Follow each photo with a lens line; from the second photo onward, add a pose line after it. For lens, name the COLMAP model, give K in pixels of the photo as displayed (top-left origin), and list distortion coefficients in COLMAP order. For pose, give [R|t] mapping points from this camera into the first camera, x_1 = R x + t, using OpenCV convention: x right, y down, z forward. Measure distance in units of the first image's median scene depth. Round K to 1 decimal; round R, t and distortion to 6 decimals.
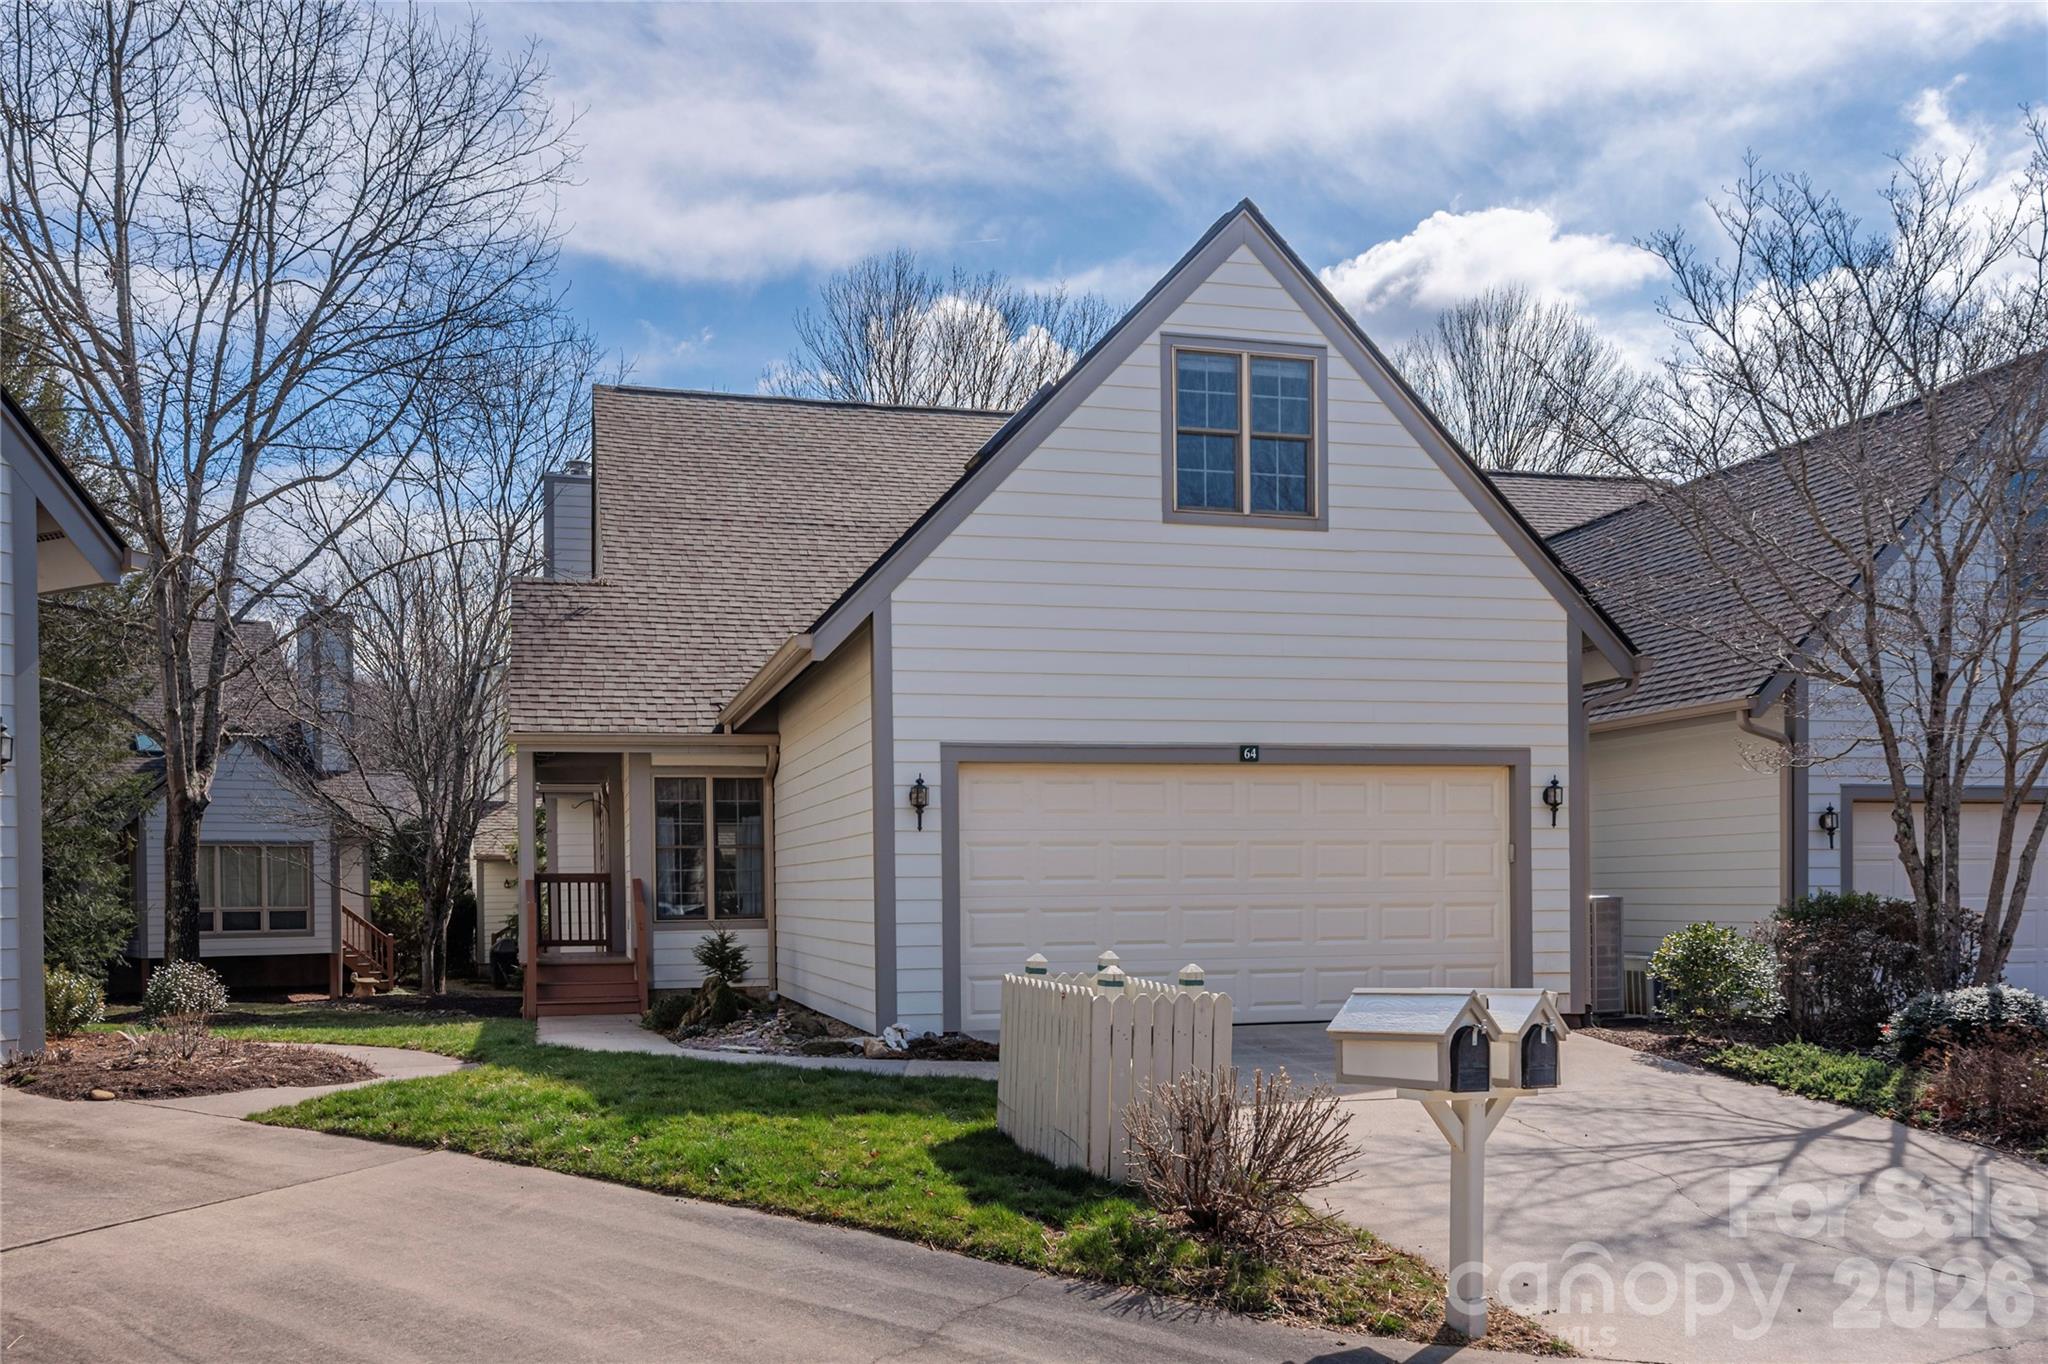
lens RADIAL K [[1653.0, 0, 981.5], [0, 1653.0, 902.2], [0, 0, 1]] dist [0.005601, 0.000975]
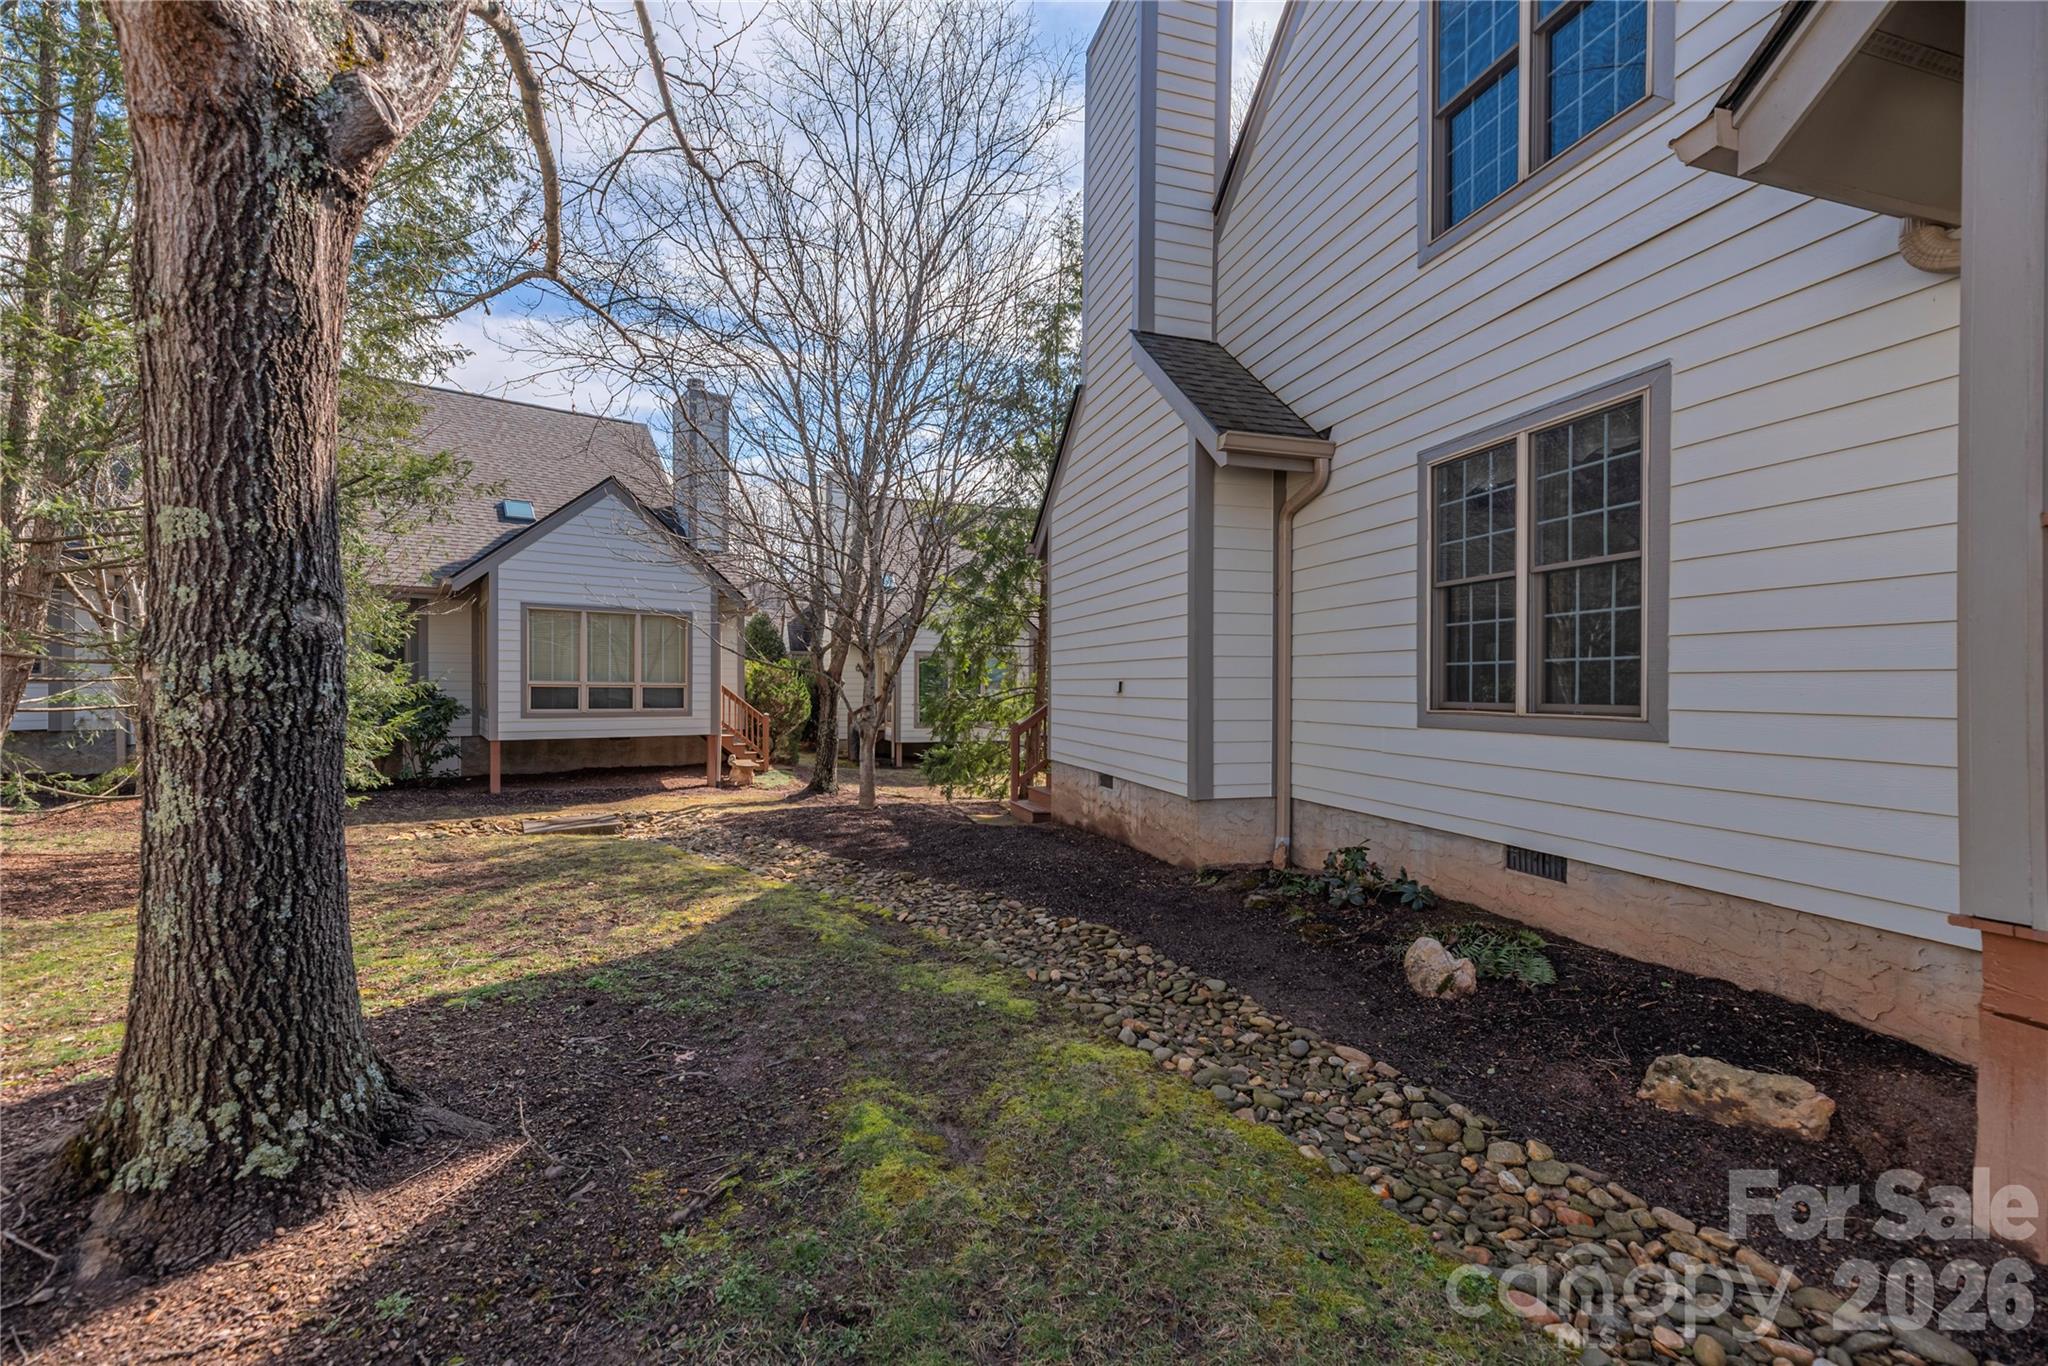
lens RADIAL K [[836.3, 0, 1030.4], [0, 836.3, 696.5], [0, 0, 1]] dist [-0.001294, -0.000081]
pose [[0.999262, 0.018832, 0.033474, -0.456489], [-0.019044, 0.999800, 0.006040, 0.006949], [-0.033354, -0.006673, 0.999421, 1.046152]]
